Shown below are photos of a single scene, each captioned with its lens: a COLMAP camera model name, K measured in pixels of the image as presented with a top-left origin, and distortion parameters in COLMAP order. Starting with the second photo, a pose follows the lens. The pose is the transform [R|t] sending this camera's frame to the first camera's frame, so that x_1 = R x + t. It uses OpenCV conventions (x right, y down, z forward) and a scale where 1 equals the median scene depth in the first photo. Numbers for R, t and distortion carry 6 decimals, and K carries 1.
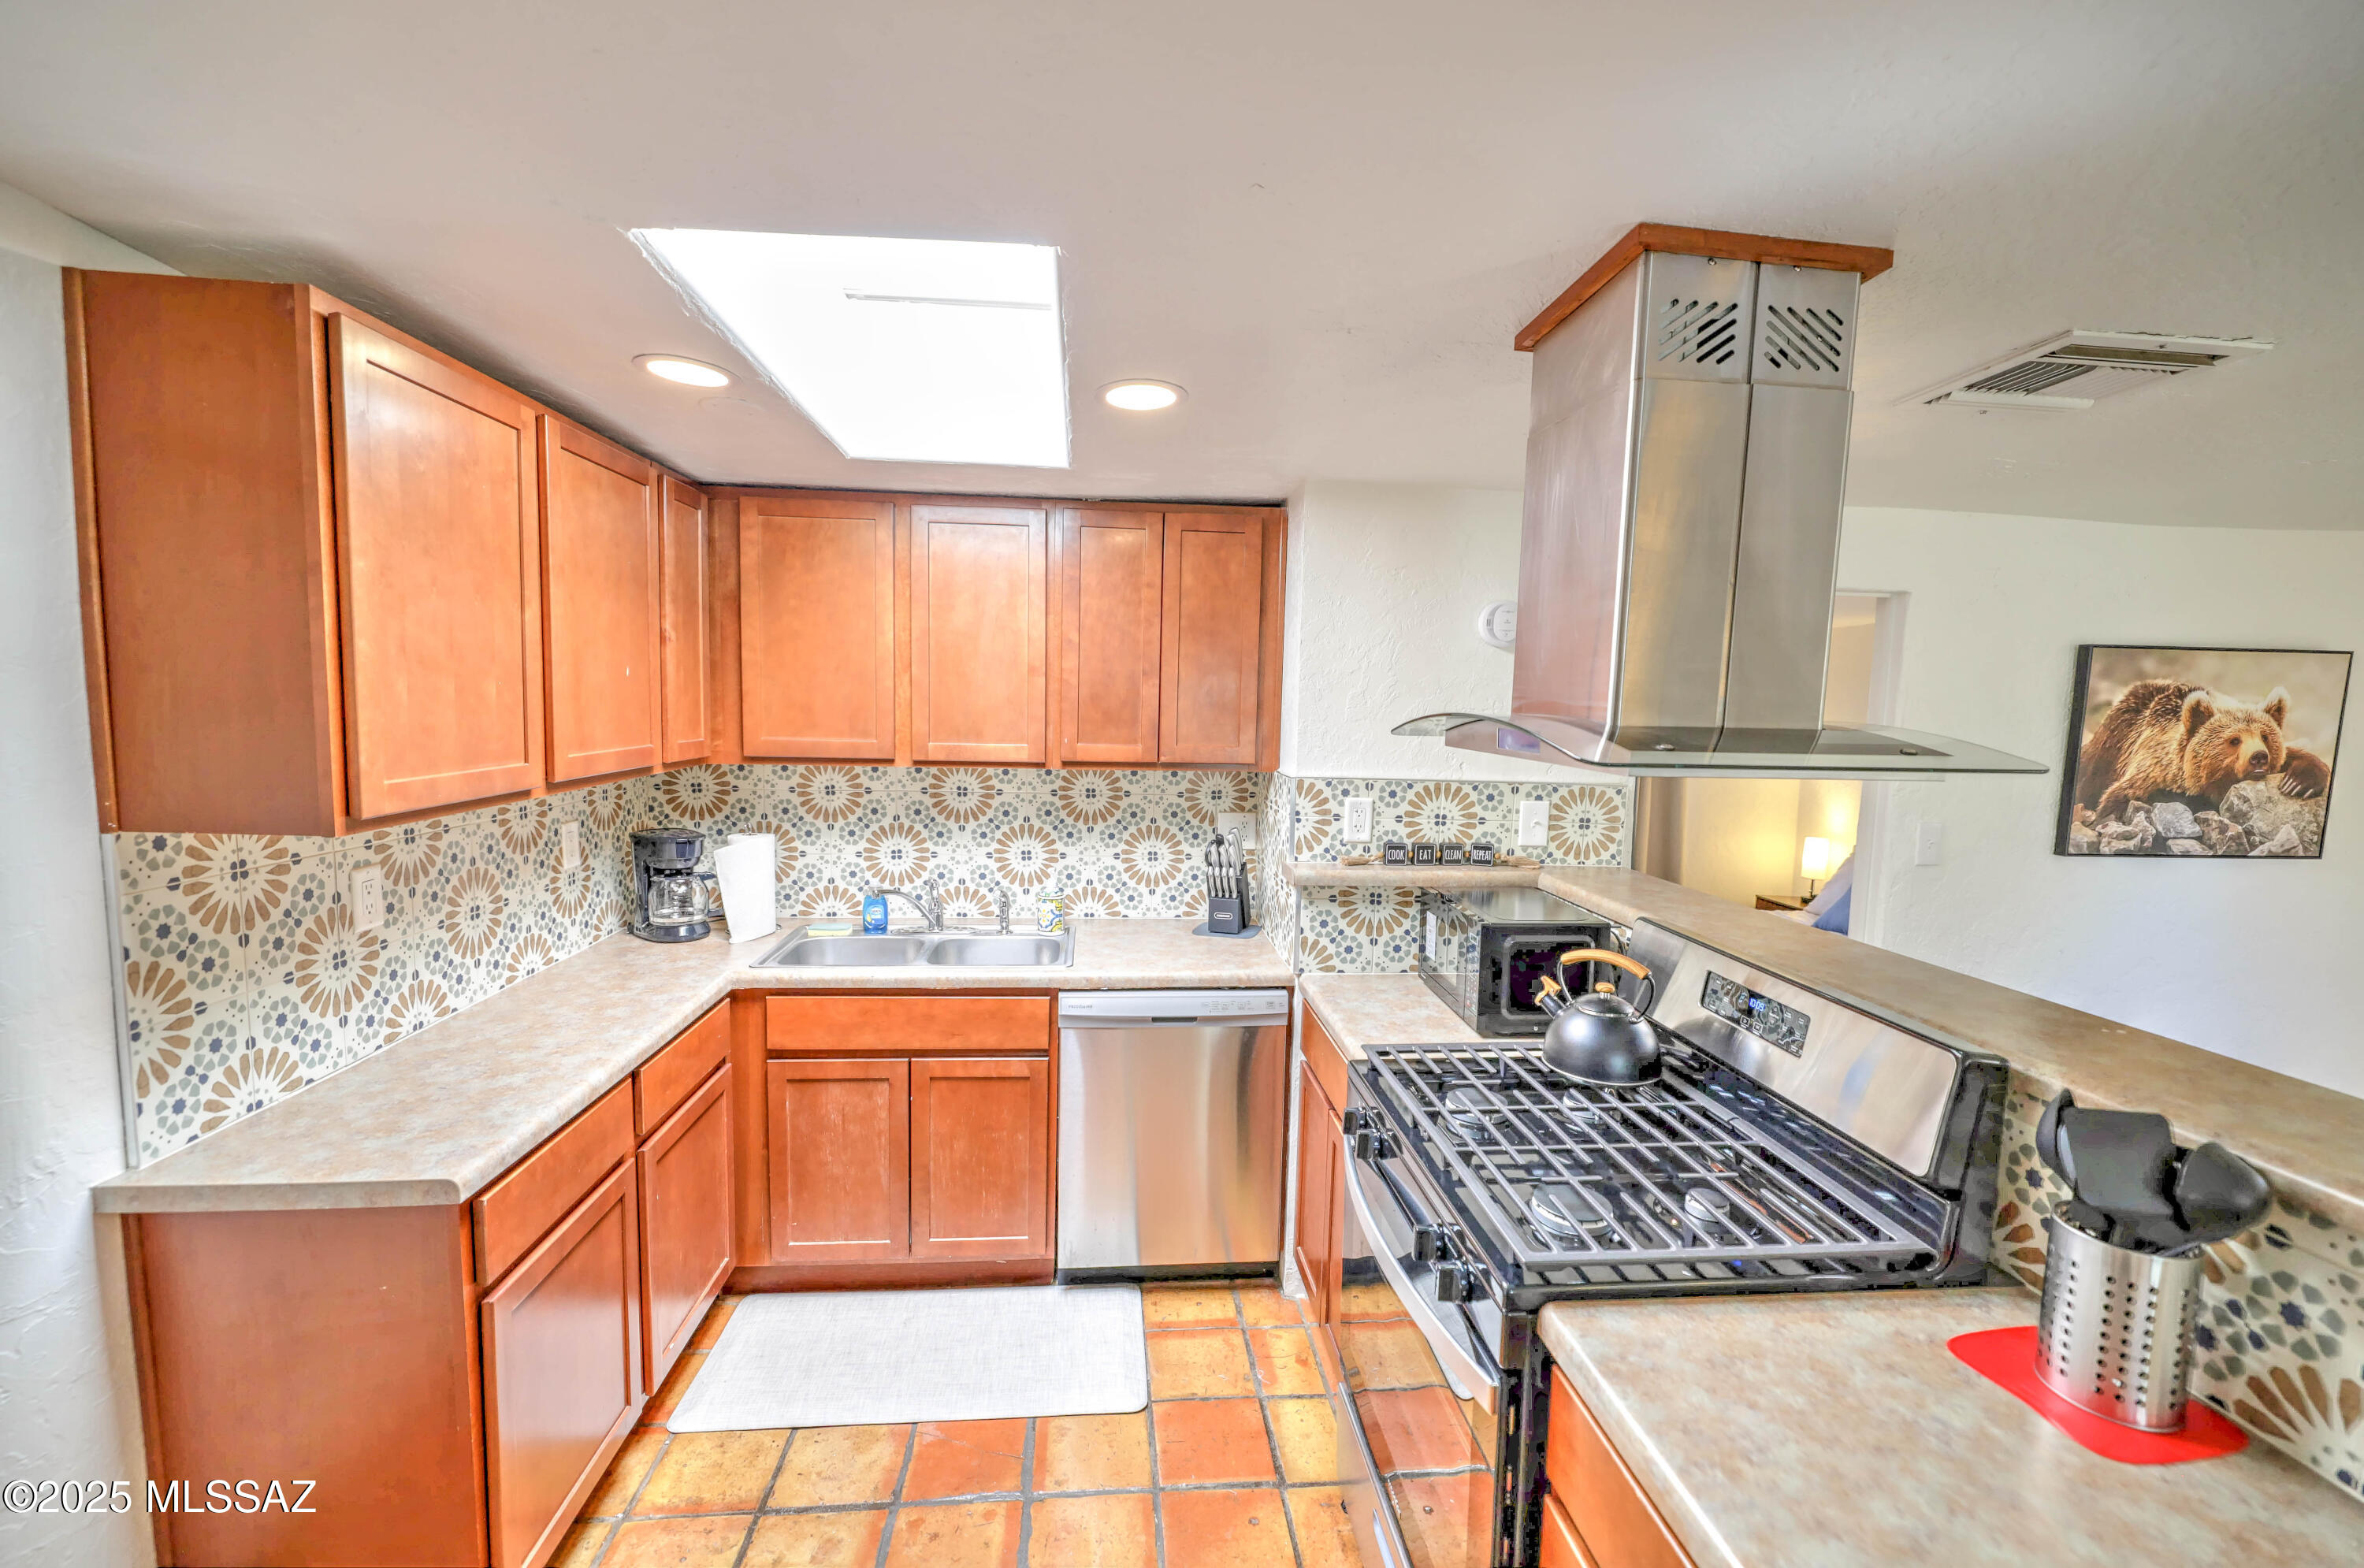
lens RADIAL K [[992.8, 0, 1190.8], [0, 992.8, 796.3], [0, 0, 1]] dist [-0.000281, -0.000328]
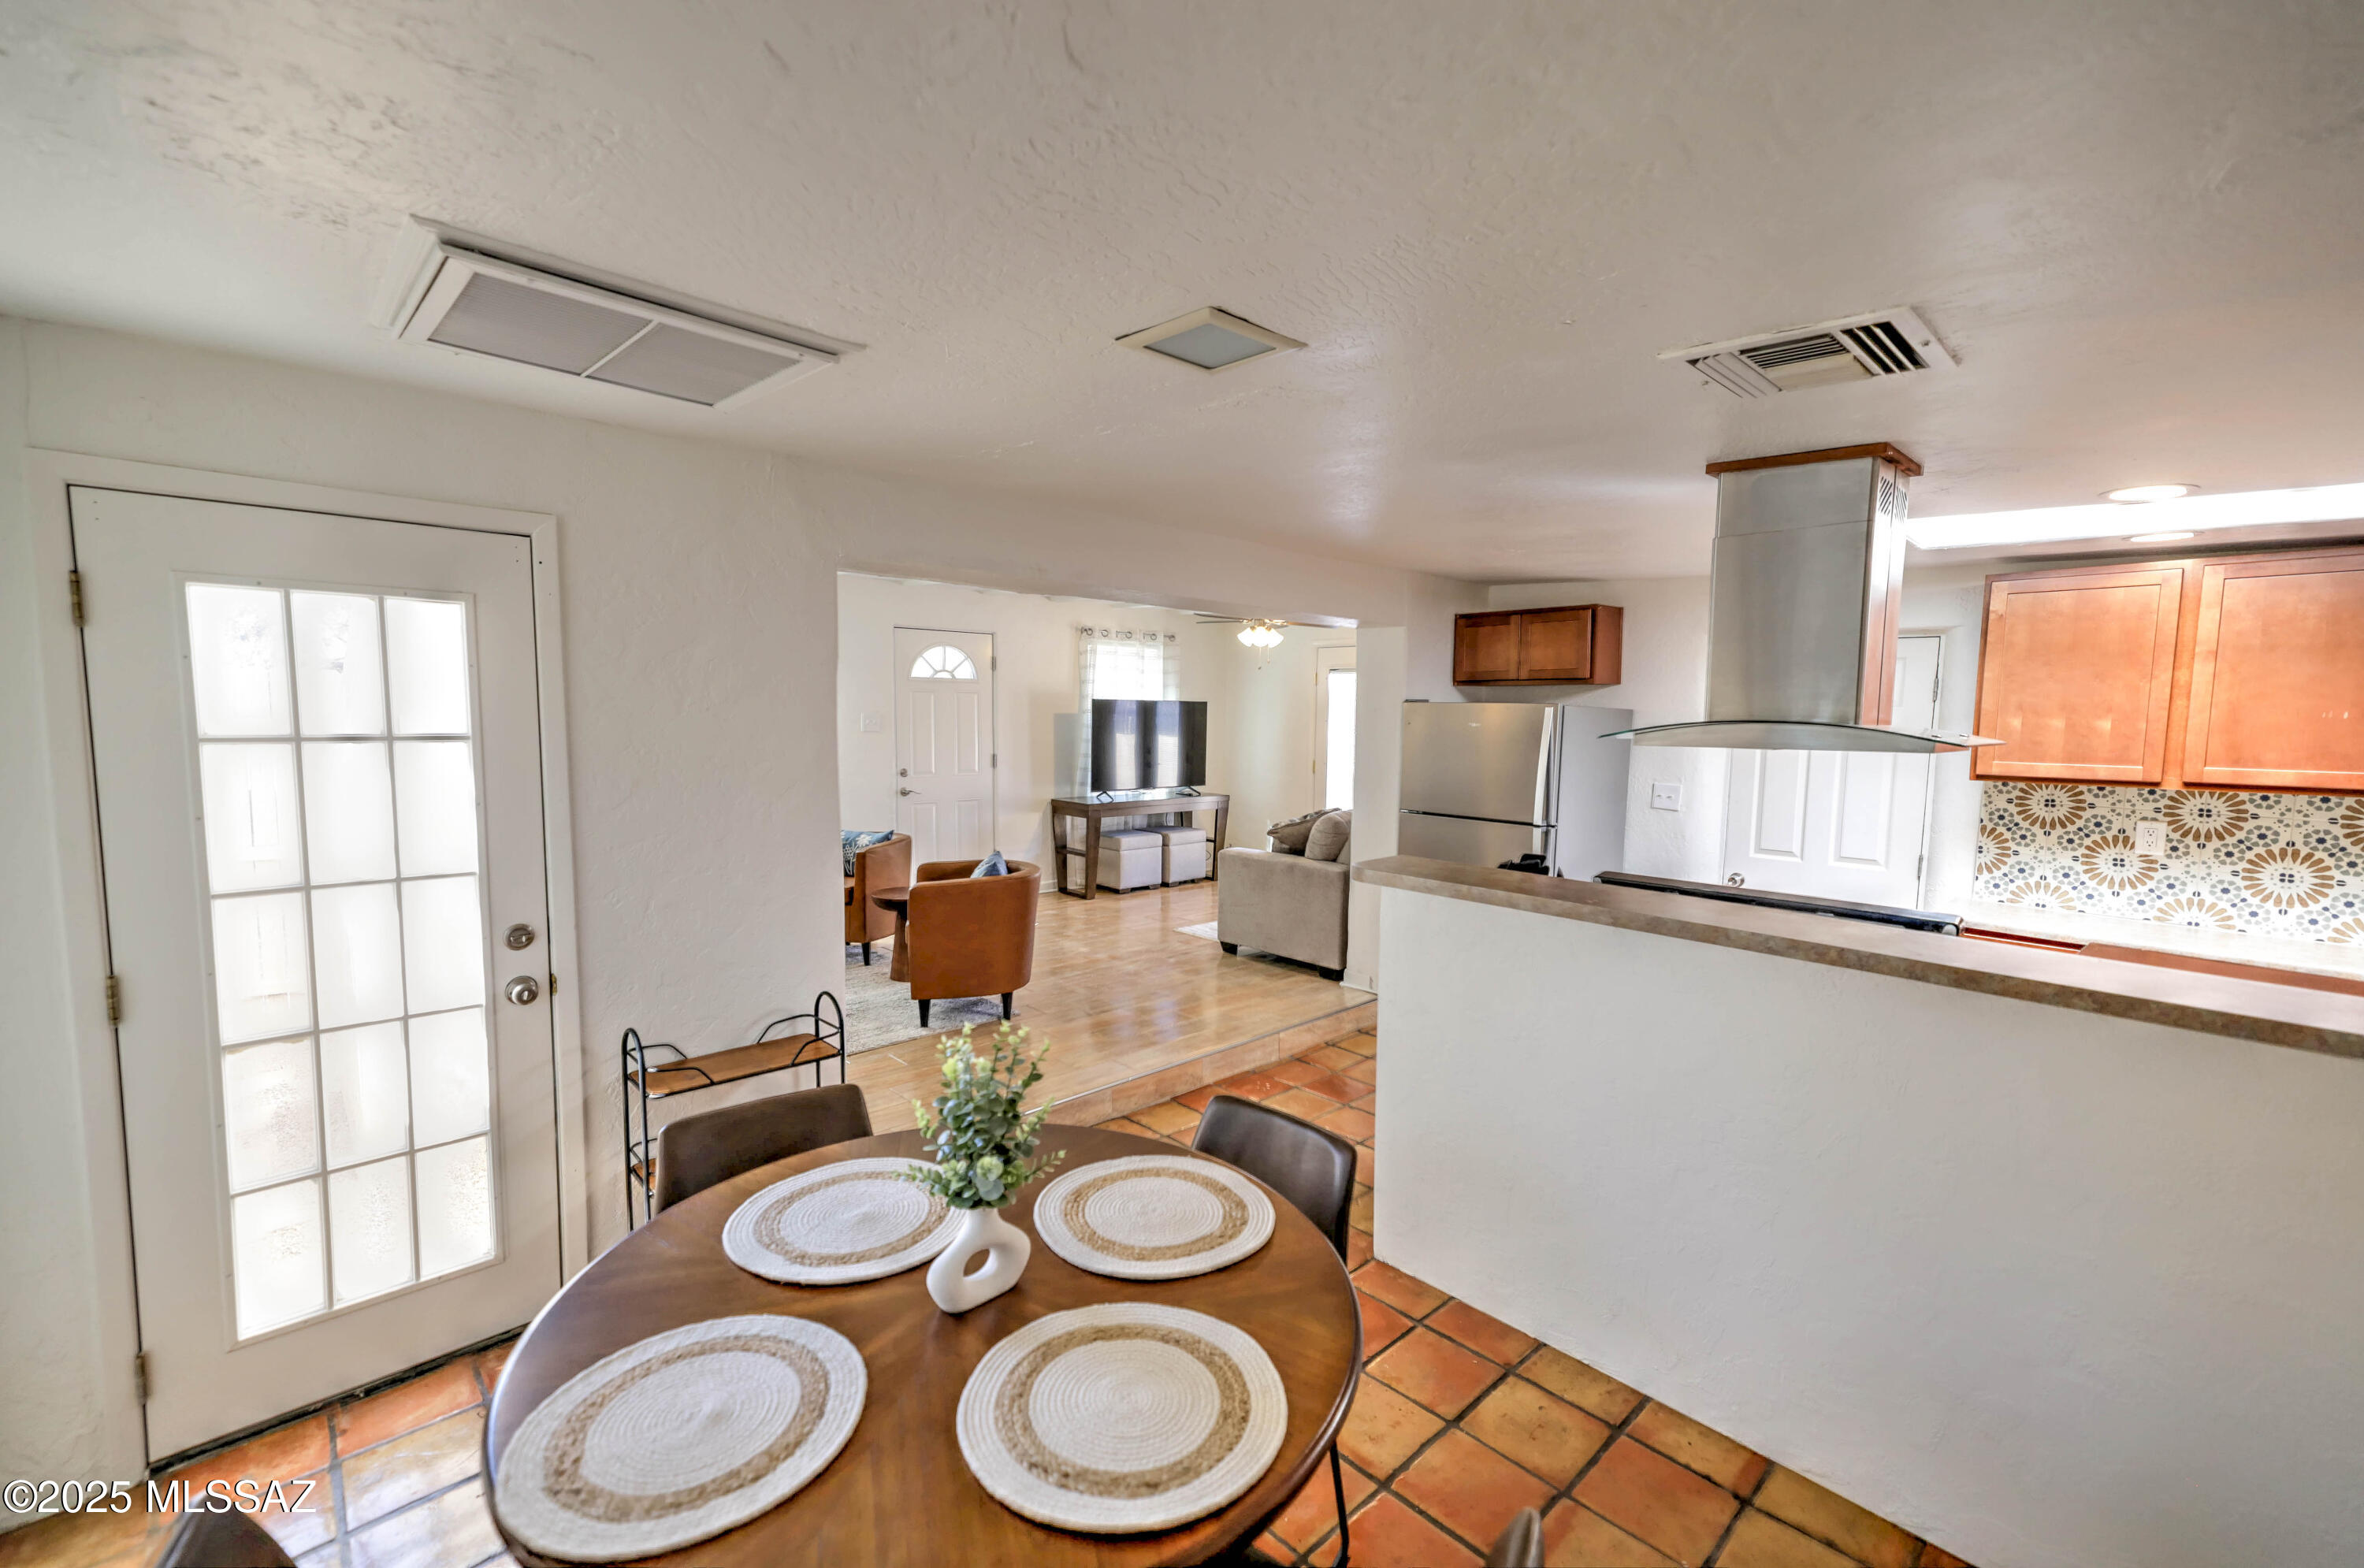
lens RADIAL K [[992.8, 0, 1182.7], [0, 992.8, 796.6], [0, 0, 1]] dist [-0.000281, -0.000328]
pose [[-0.788615, 0.018243, -0.614617, 1.261057], [-0.094722, 0.984024, 0.150746, -0.060233], [0.607548, 0.177099, -0.774288, 0.935472]]
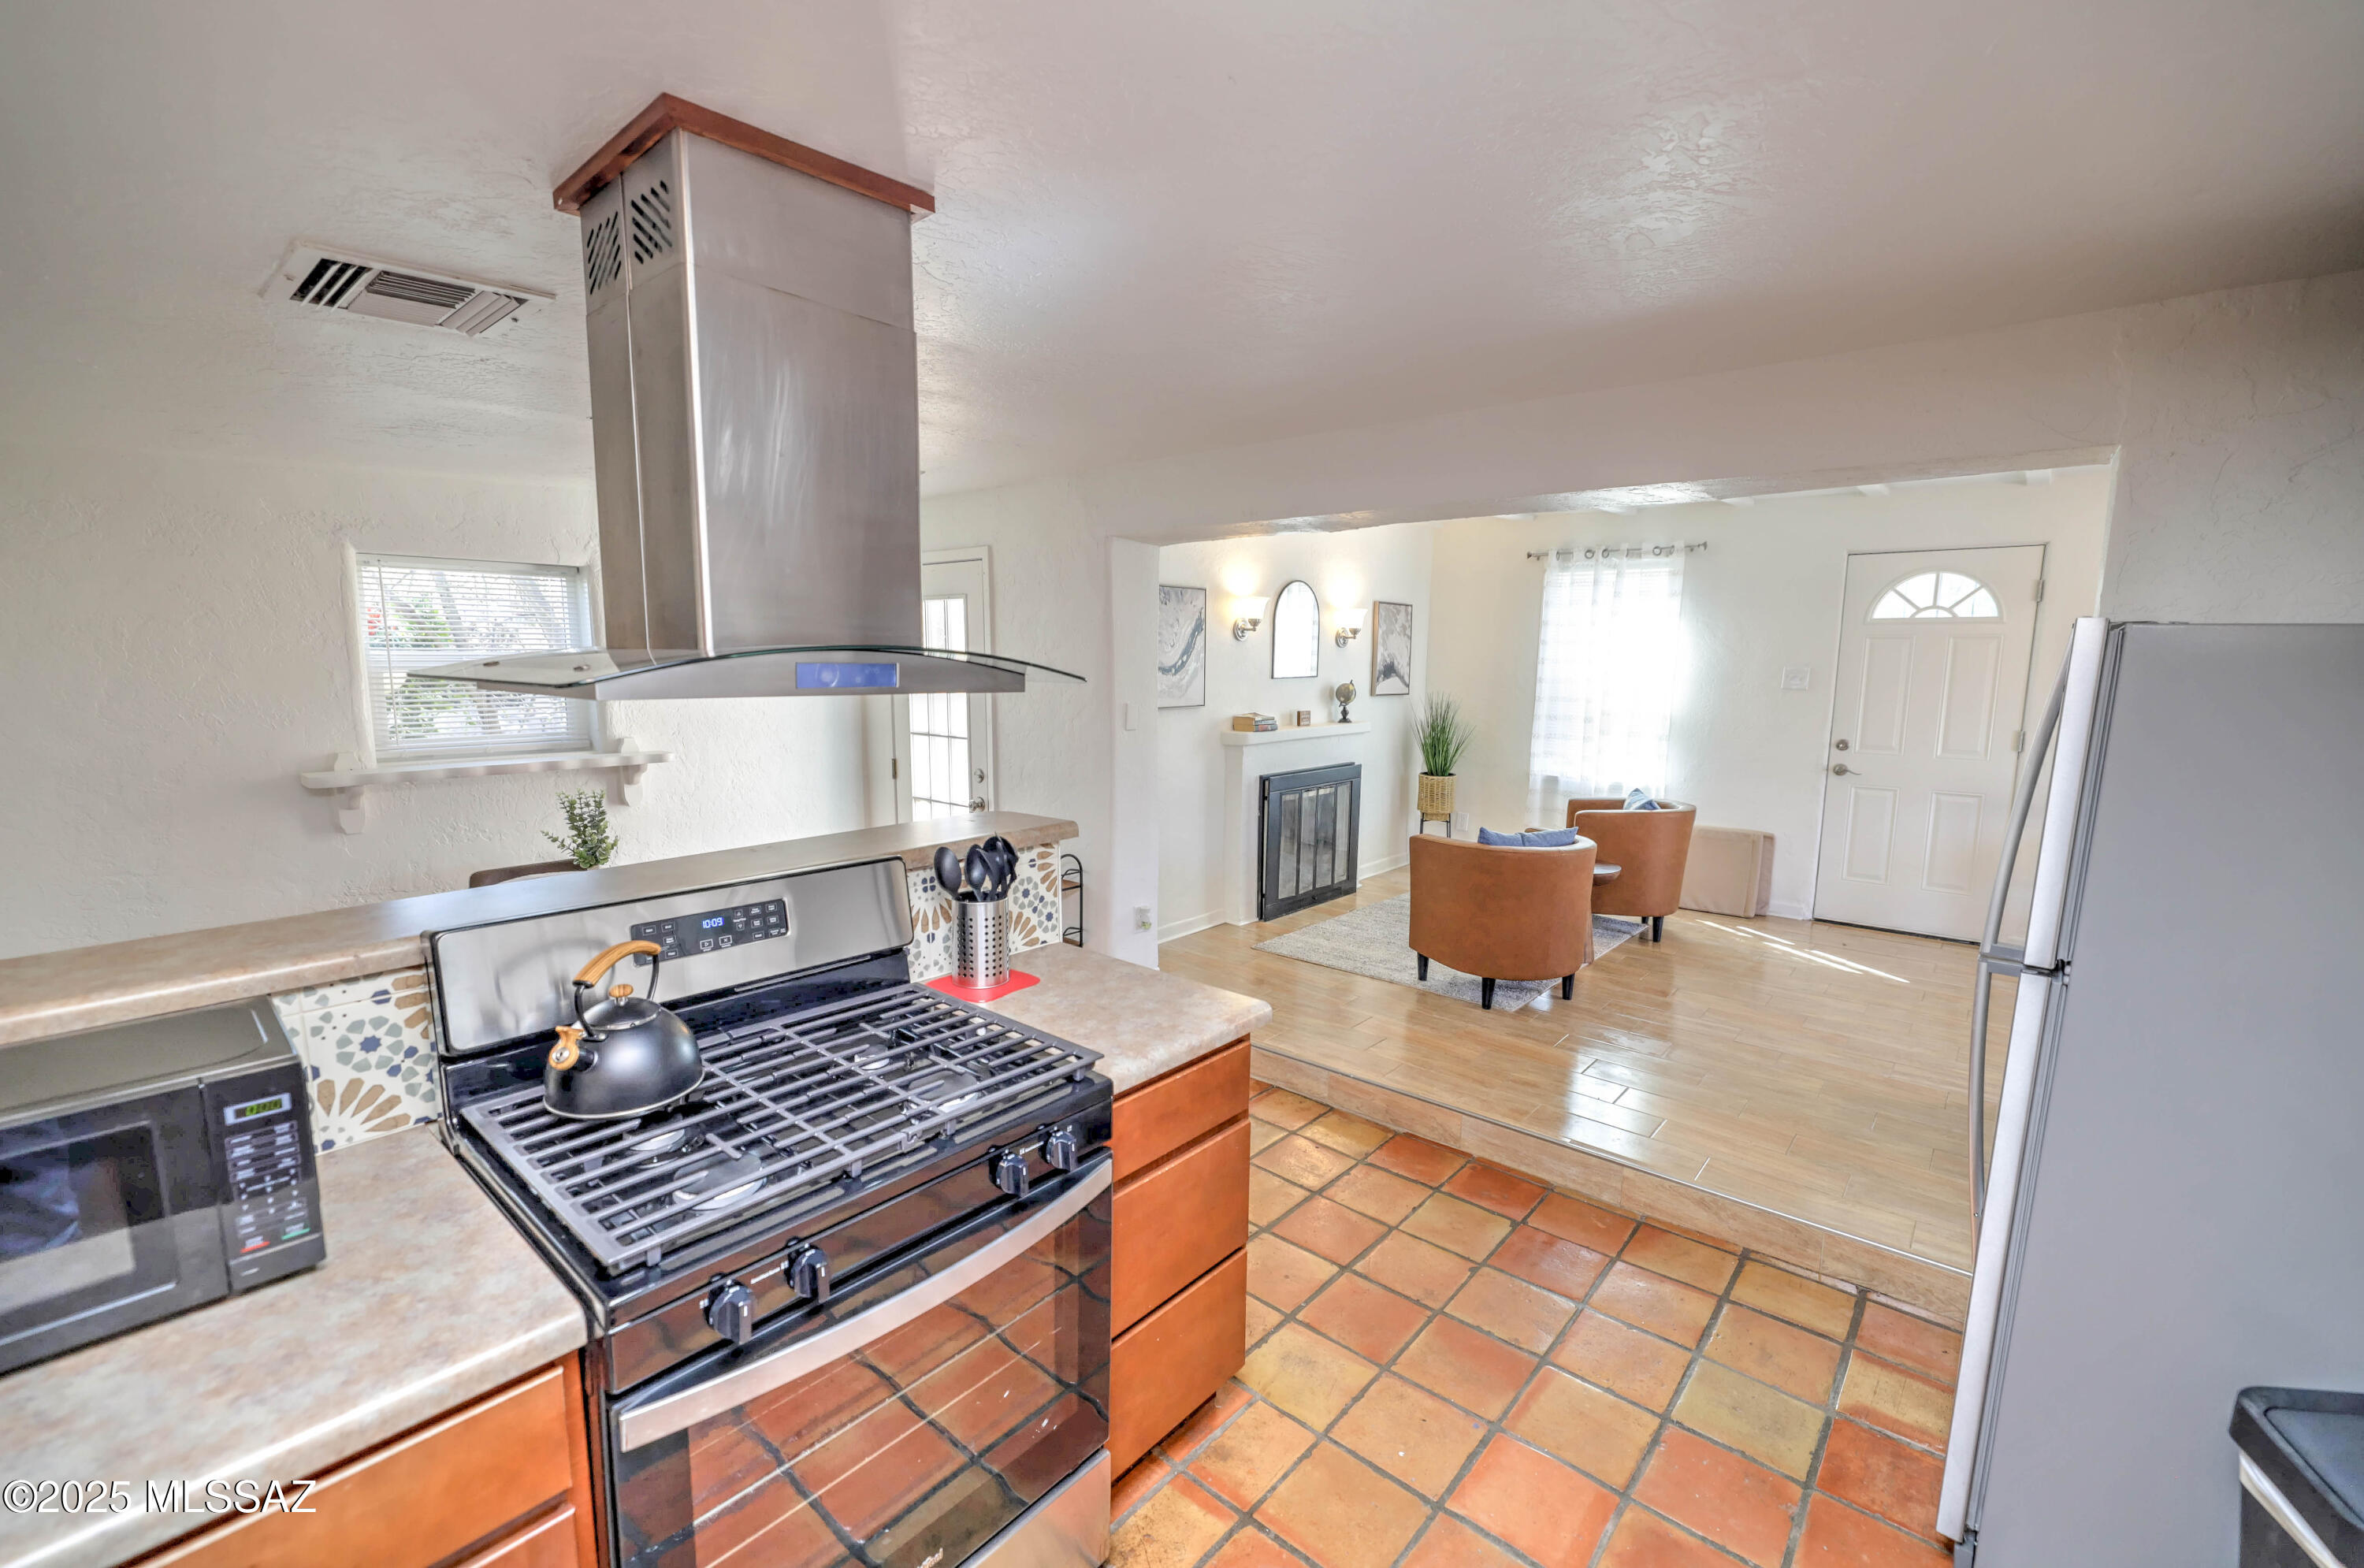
lens RADIAL K [[992.8, 0, 1171.2], [0, 992.8, 791.4], [0, 0, 1]] dist [-0.000281, -0.000328]
pose [[-0.692247, -0.129733, 0.709904, -0.283098], [0.046242, 0.973713, 0.223035, -0.077611], [-0.720178, 0.187223, -0.668051, 0.782394]]
